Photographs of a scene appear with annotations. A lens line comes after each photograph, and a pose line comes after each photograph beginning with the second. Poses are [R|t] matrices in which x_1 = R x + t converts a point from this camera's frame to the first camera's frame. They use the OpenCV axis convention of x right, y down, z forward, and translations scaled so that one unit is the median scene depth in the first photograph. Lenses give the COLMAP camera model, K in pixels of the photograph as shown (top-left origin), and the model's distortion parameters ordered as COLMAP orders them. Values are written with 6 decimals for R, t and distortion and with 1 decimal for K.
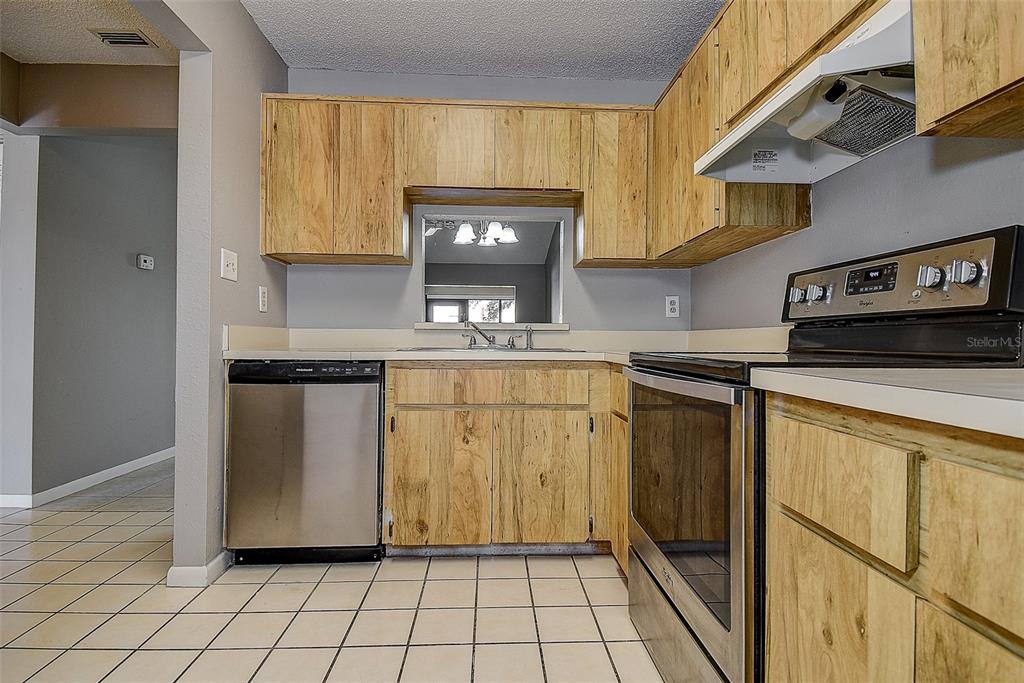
lens RADIAL K [[484.8, 0, 502.1], [0, 484.8, 340.2], [0, 0, 1]] dist [0.018825, -0.019047]
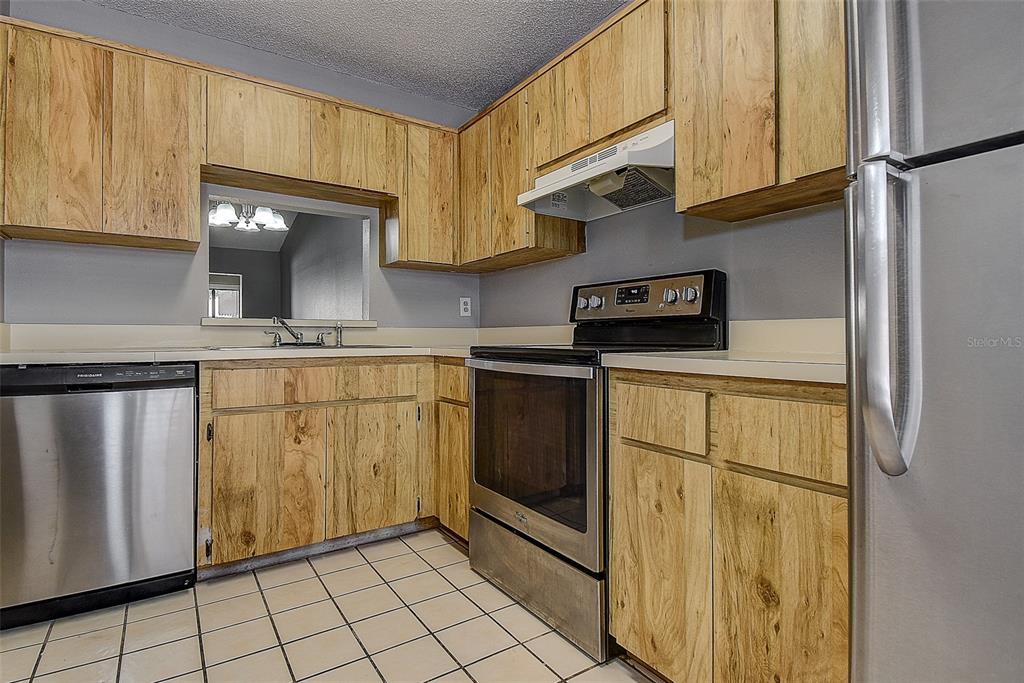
lens RADIAL K [[484.8, 0, 522.8], [0, 484.8, 341.7], [0, 0, 1]] dist [0.018825, -0.019047]
pose [[0.856963, -0.012010, 0.515238, -0.187301], [0.006761, 0.999904, 0.012062, -0.000325], [-0.515334, -0.006853, 0.856962, -0.067080]]
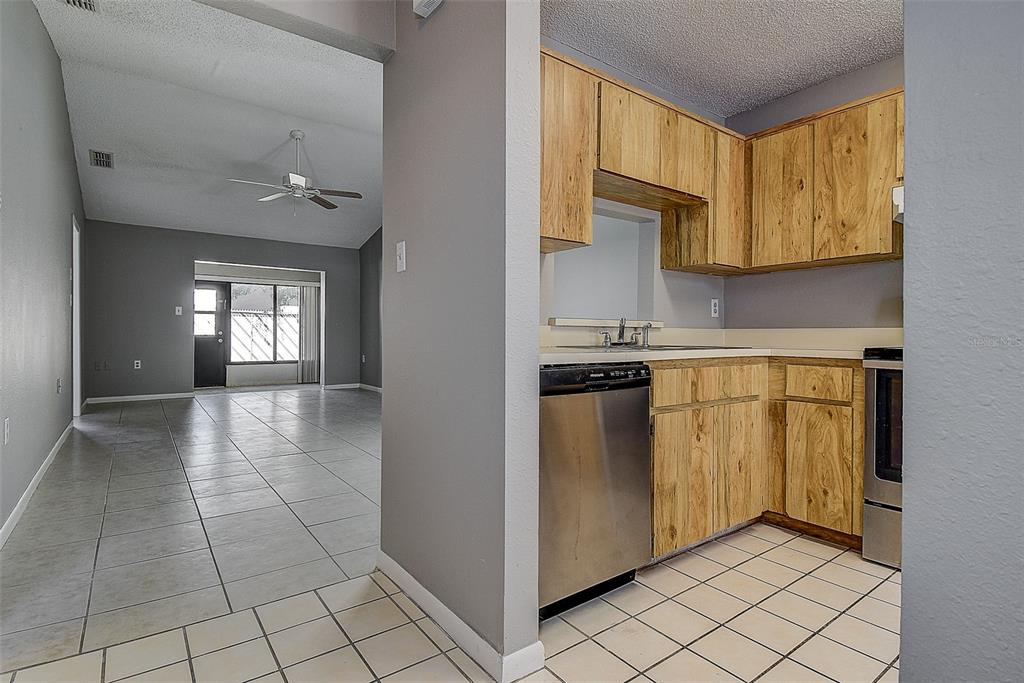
lens RADIAL K [[484.8, 0, 517.8], [0, 484.8, 340.3], [0, 0, 1]] dist [0.018825, -0.019047]
pose [[0.842790, -0.006675, 0.538200, -0.933093], [-0.002474, 0.999864, 0.016275, -0.012060], [-0.538236, -0.015048, 0.842660, 0.353770]]
